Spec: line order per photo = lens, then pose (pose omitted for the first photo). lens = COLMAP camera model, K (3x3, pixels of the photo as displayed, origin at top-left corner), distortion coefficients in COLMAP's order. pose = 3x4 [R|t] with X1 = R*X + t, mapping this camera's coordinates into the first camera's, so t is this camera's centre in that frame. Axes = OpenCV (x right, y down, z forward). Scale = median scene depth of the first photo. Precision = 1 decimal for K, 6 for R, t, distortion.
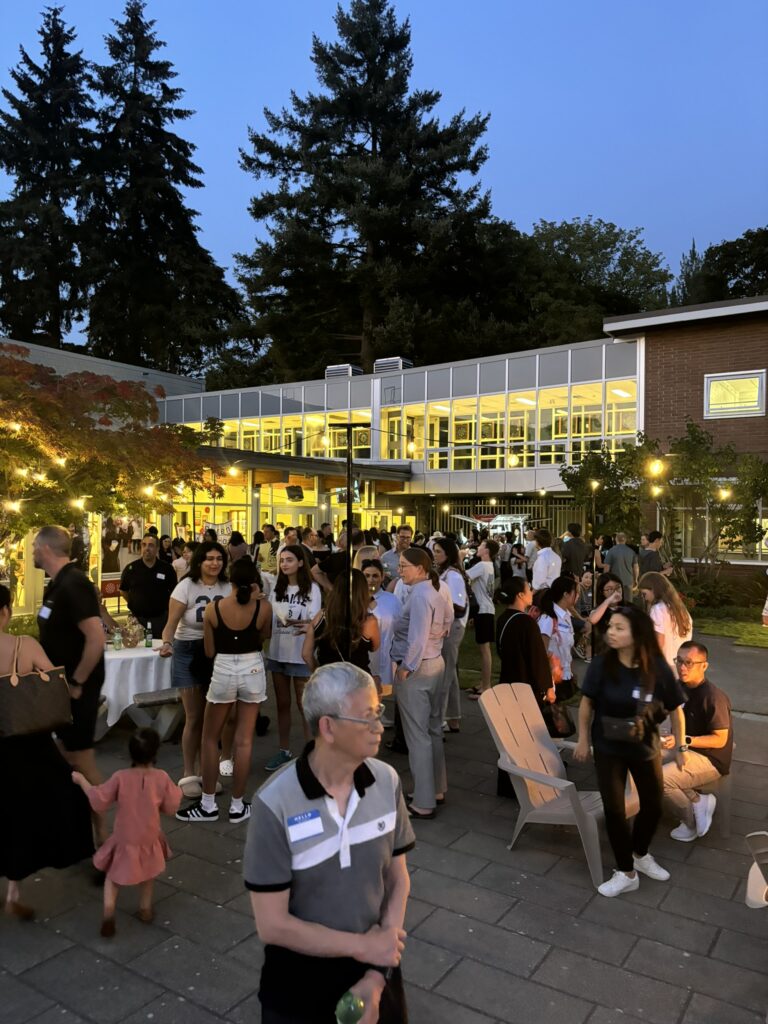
lens RADIAL K [[756.6, 0, 387.8], [0, 756.6, 542.4], [0, 0, 1]] dist [0.002400, 0.001871]
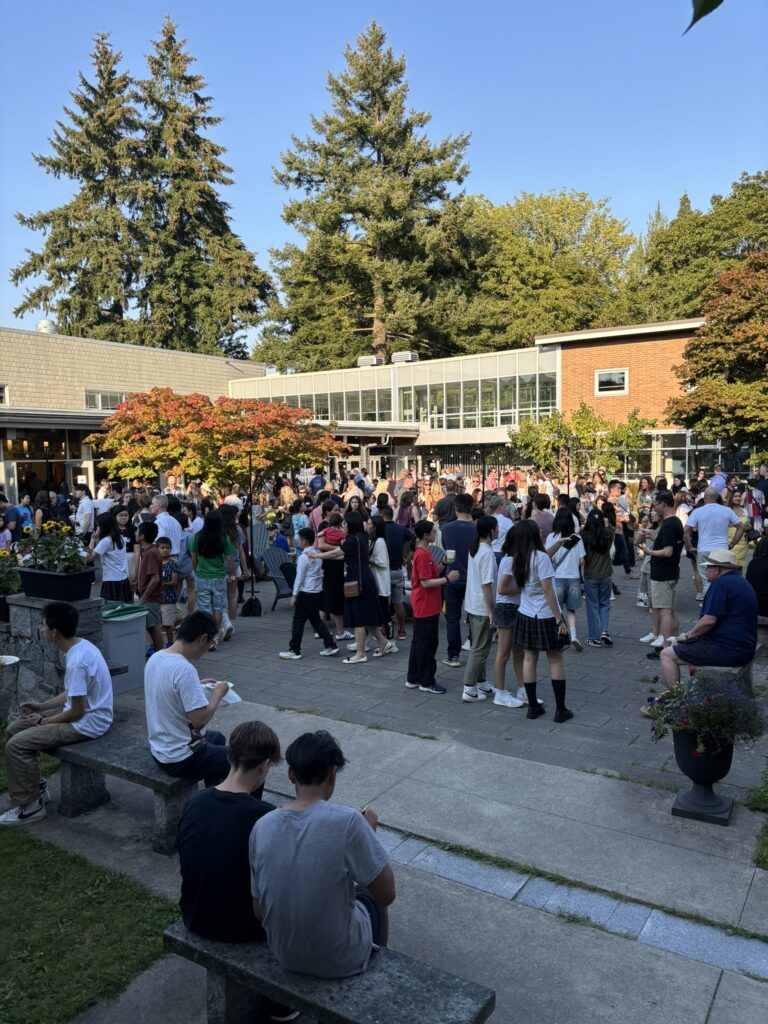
lens RADIAL K [[771.1, 0, 384.0], [0, 771.1, 512.0], [0, 0, 1]] dist [0.004380, -0.000166]
pose [[0.999623, -0.027170, -0.003834, -0.019561], [0.027304, 0.998792, 0.040854, 0.003427], [0.002720, -0.040944, 0.999158, -0.268867]]
